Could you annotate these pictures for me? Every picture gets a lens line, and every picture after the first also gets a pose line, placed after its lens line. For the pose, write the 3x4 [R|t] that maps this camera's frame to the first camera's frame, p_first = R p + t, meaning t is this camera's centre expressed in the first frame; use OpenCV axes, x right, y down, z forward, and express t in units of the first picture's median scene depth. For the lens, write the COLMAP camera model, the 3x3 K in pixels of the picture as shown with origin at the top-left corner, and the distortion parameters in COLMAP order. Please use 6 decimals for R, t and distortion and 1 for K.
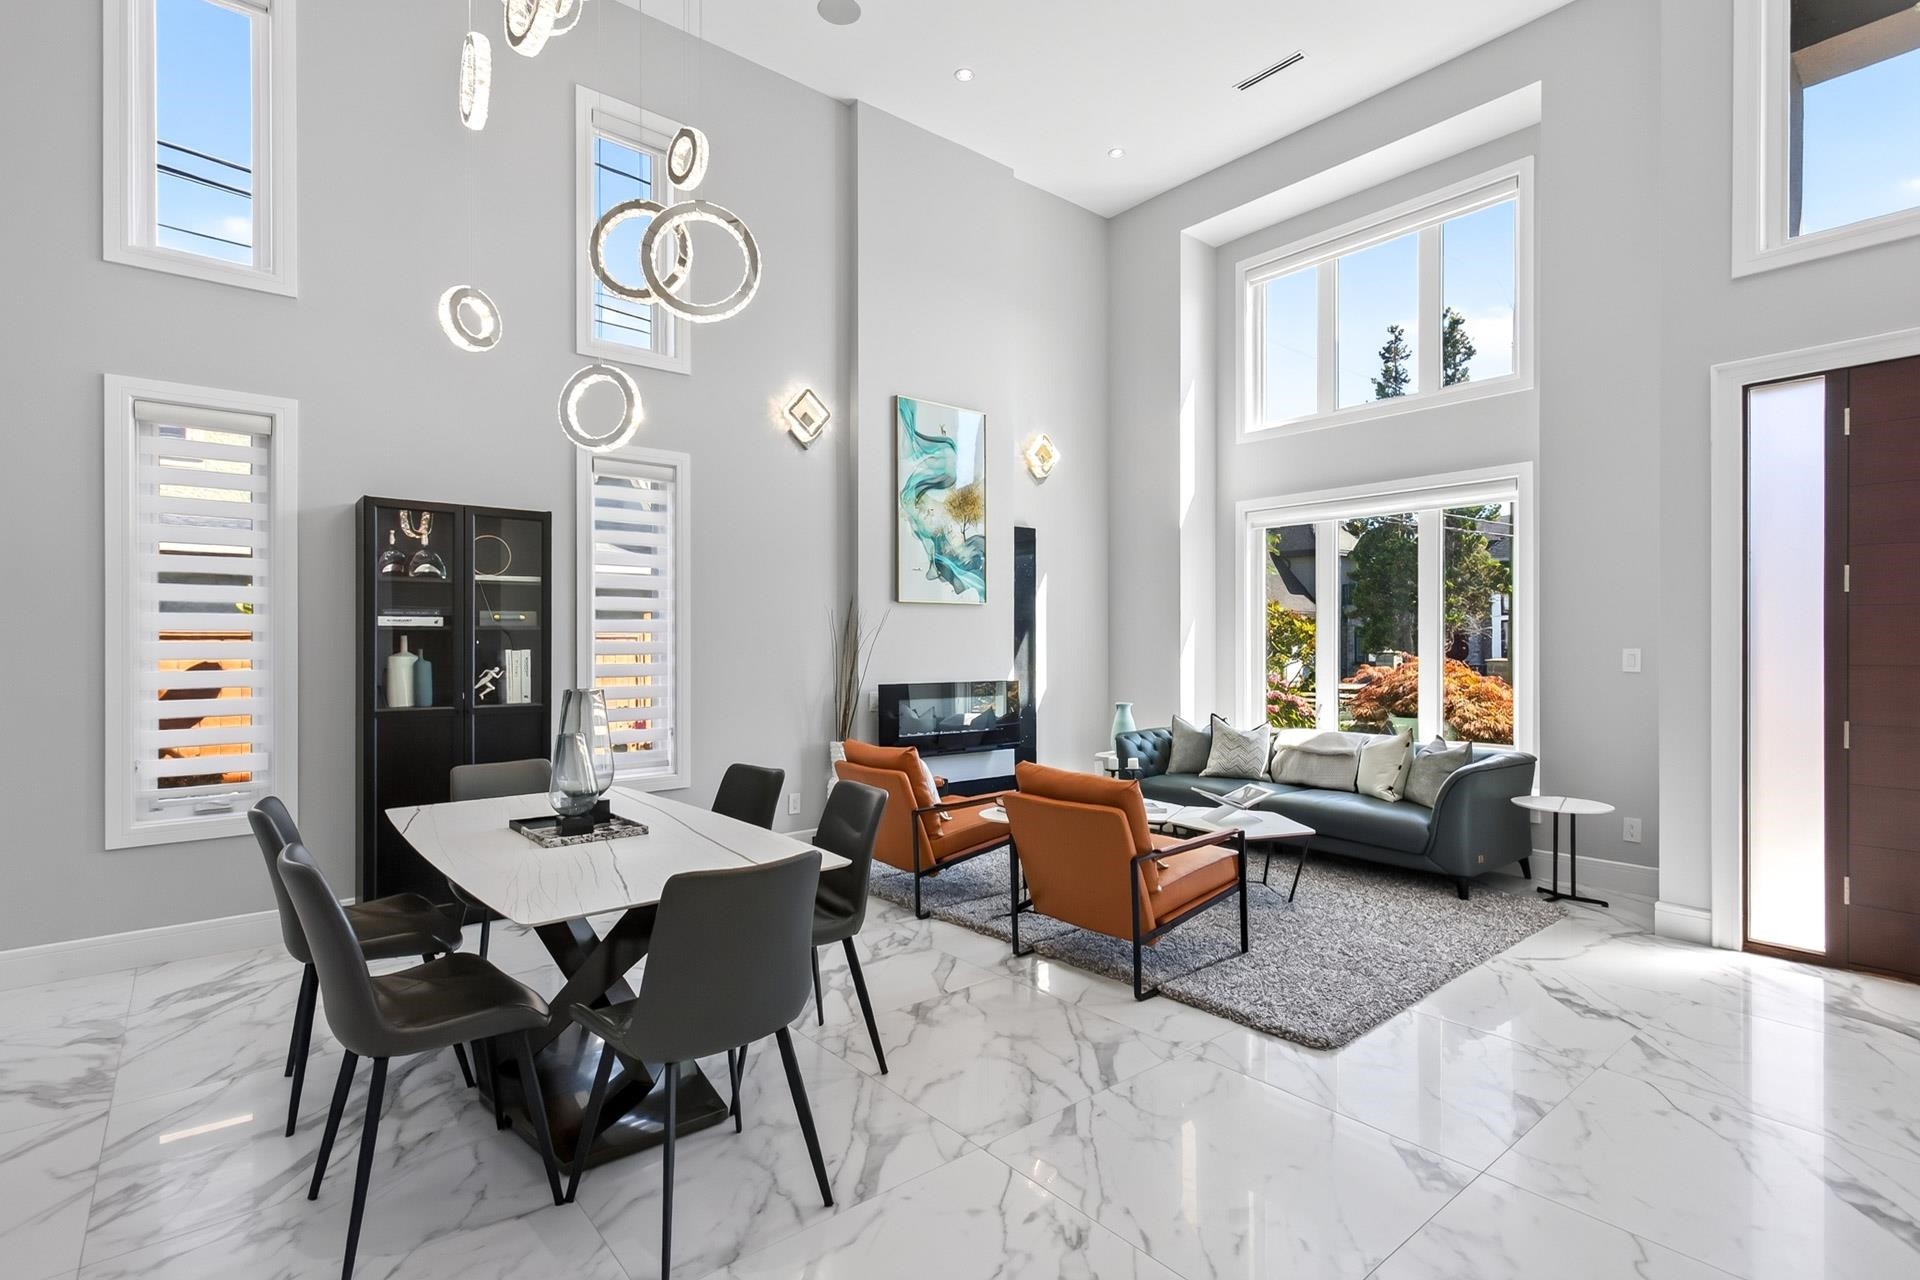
lens RADIAL K [[913.4, 0, 959.0], [0, 913.4, 646.0], [0, 0, 1]] dist [0.004581, 0.001921]
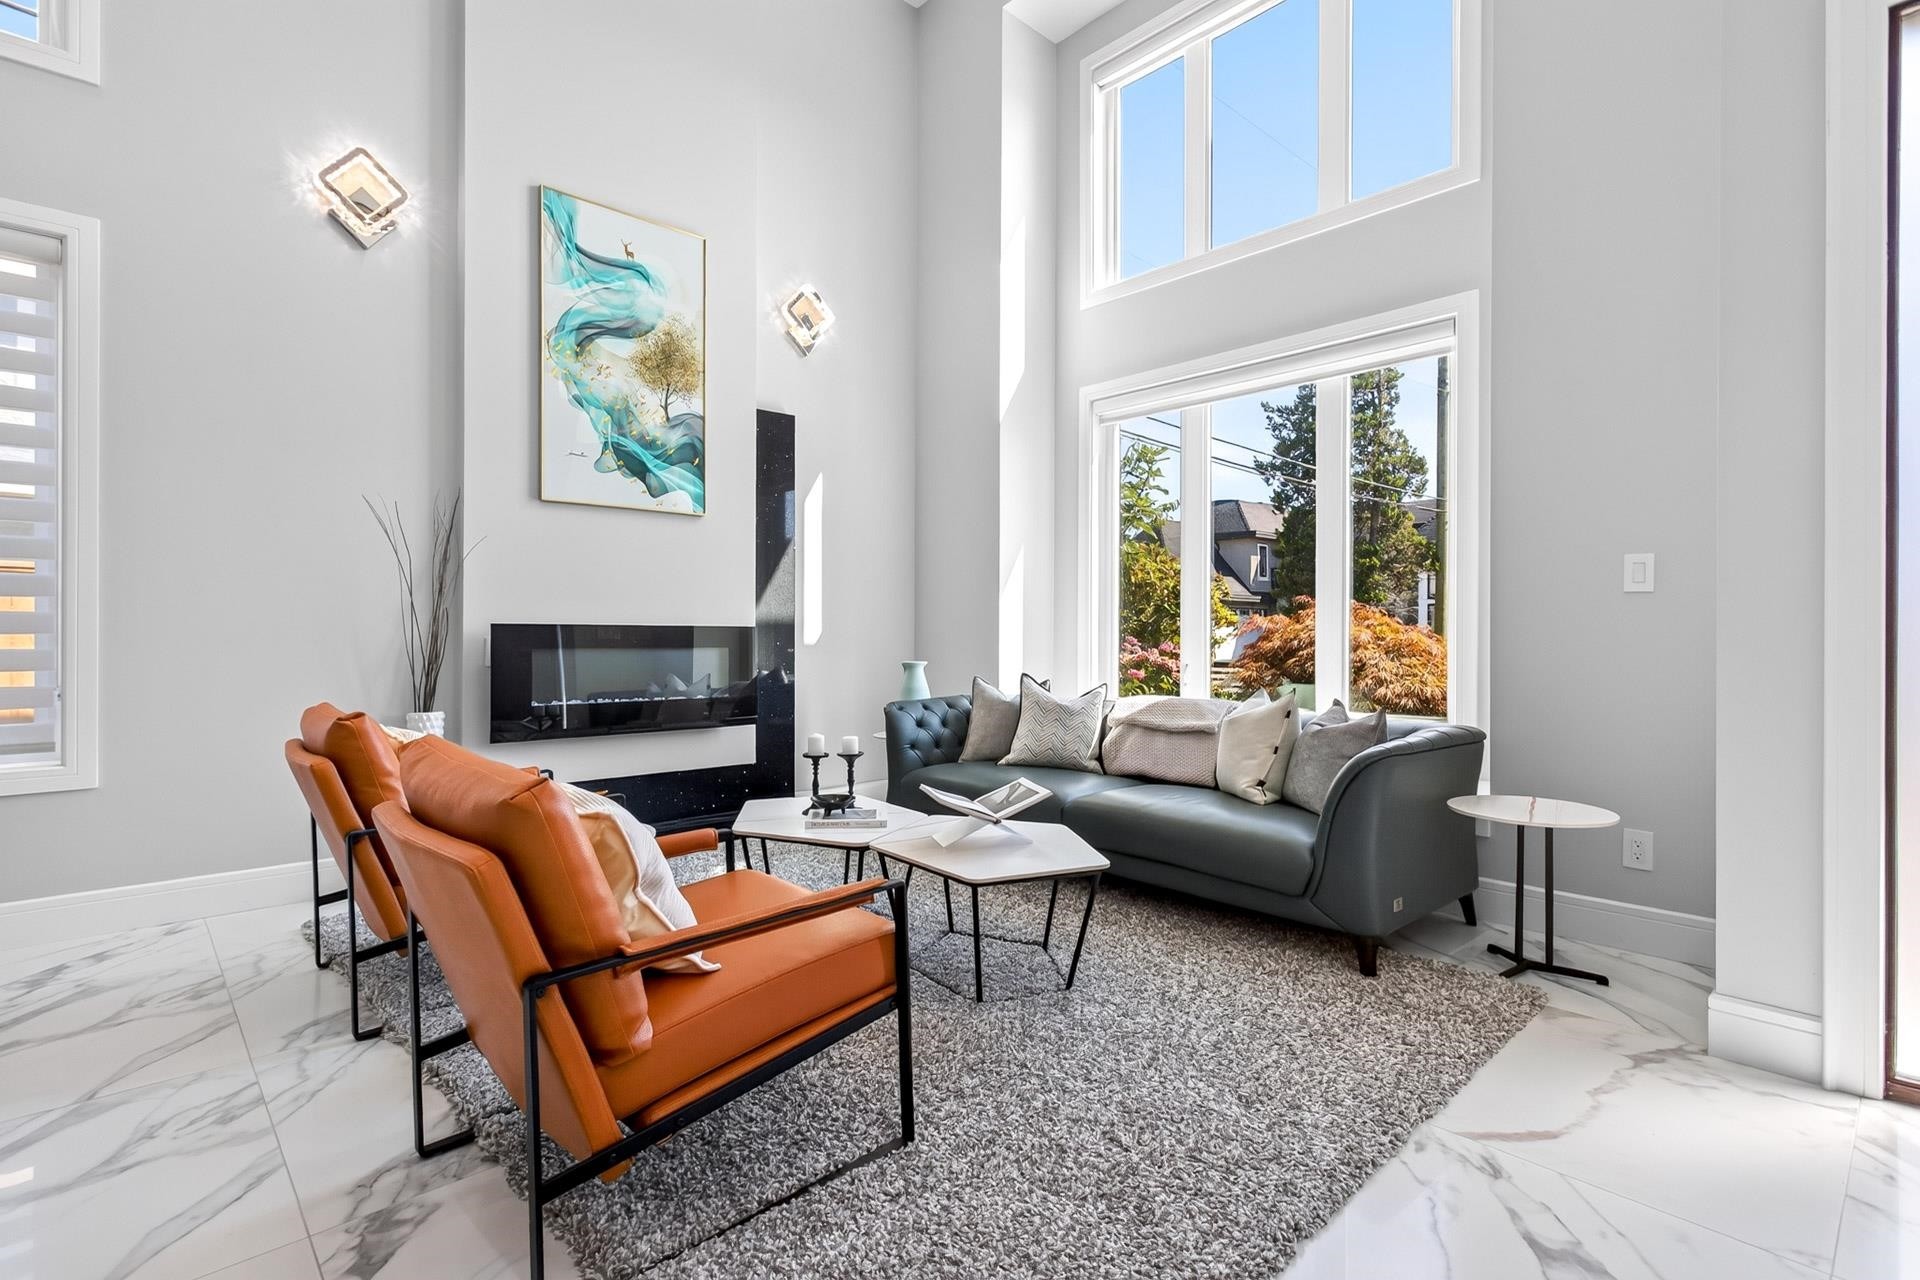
lens RADIAL K [[913.4, 0, 954.4], [0, 913.4, 632.1], [0, 0, 1]] dist [0.004581, 0.001921]
pose [[0.998303, 0.004937, 0.058022, 0.197816], [-0.004749, 0.999983, -0.003370, 0.048243], [-0.058038, 0.003089, 0.998310, 0.338717]]
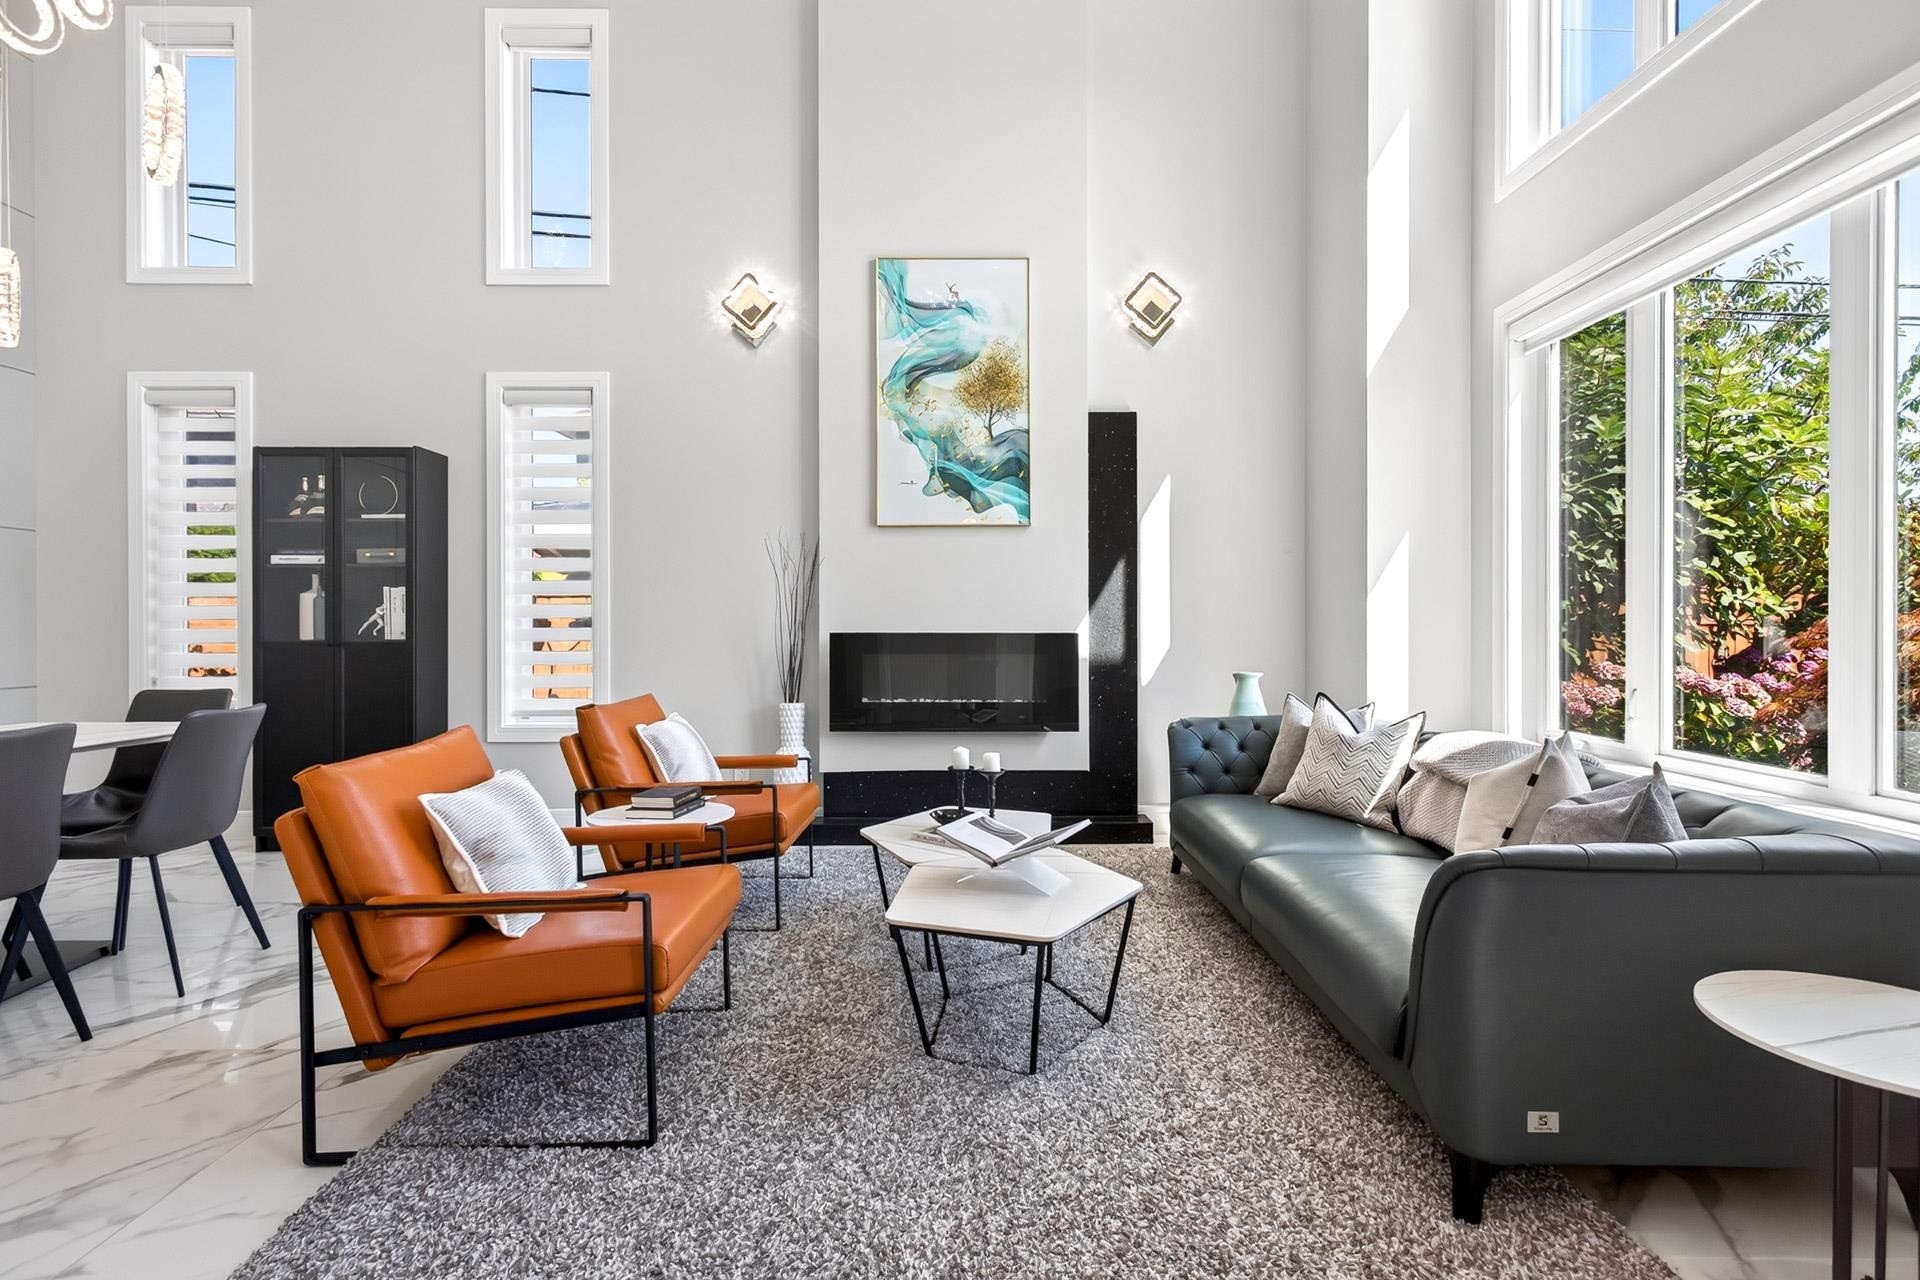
lens RADIAL K [[913.4, 0, 960.9], [0, 913.4, 620.6], [0, 0, 1]] dist [0.004581, 0.001921]
pose [[0.775324, -0.003167, -0.631556, 0.486010], [-0.000483, 0.999984, -0.005608, 0.035818], [0.631564, 0.004653, 0.775310, 0.465056]]
